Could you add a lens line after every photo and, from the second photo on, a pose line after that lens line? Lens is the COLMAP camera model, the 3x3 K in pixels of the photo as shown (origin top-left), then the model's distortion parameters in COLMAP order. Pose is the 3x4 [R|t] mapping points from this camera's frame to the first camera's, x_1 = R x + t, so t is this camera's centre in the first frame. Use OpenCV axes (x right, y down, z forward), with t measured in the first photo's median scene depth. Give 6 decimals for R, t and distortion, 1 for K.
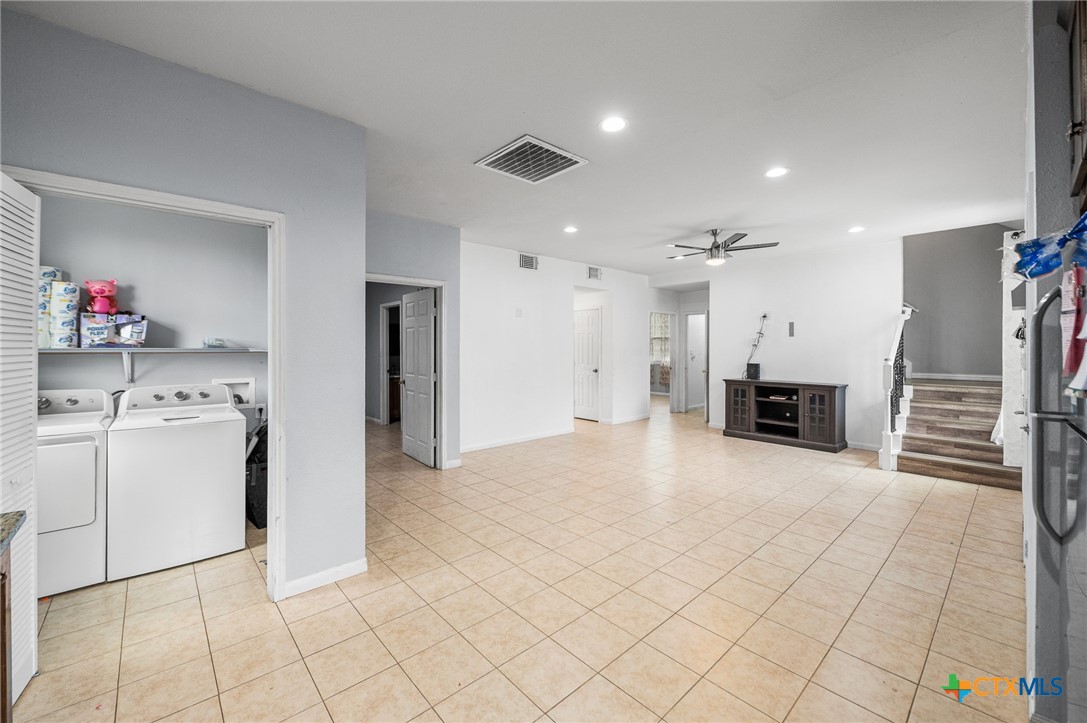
lens RADIAL K [[436.6, 0, 528.7], [0, 436.6, 347.8], [0, 0, 1]] dist [-0.004120, -0.000641]
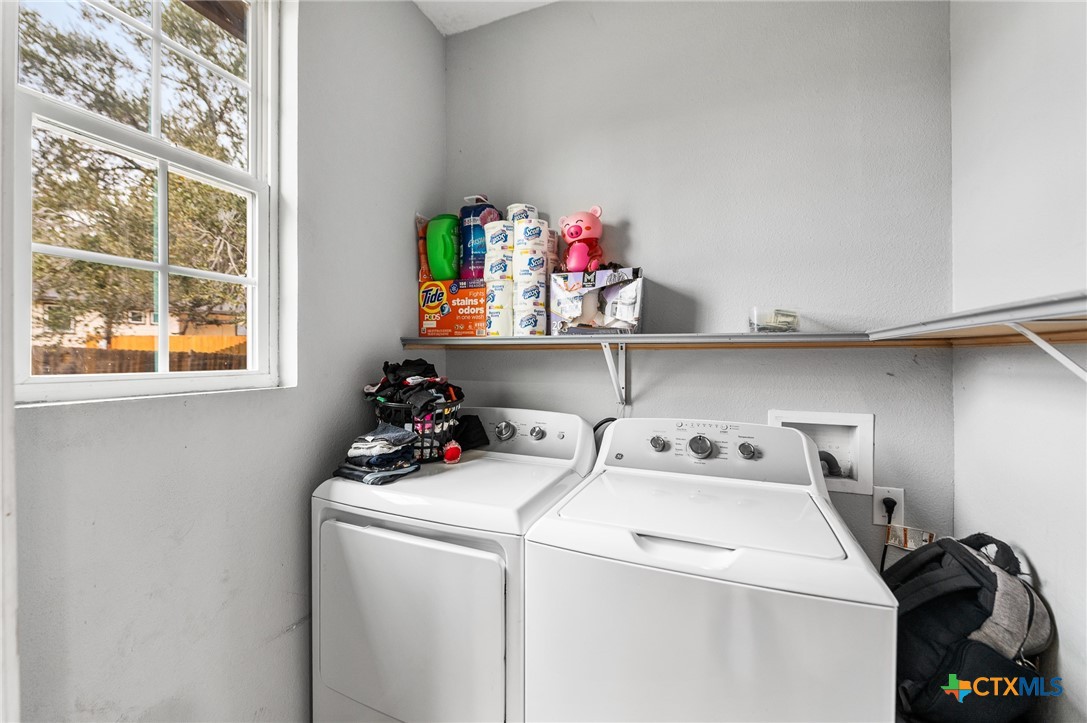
lens RADIAL K [[428.4, 0, 543.6], [0, 428.4, 354.2], [0, 0, 1]] dist [-0.010913, -0.000055]
pose [[0.453322, -0.008138, -0.891310, -0.524417], [-0.000458, 0.999956, -0.009363, 0.025784], [0.891347, 0.004653, 0.453298, 0.711308]]
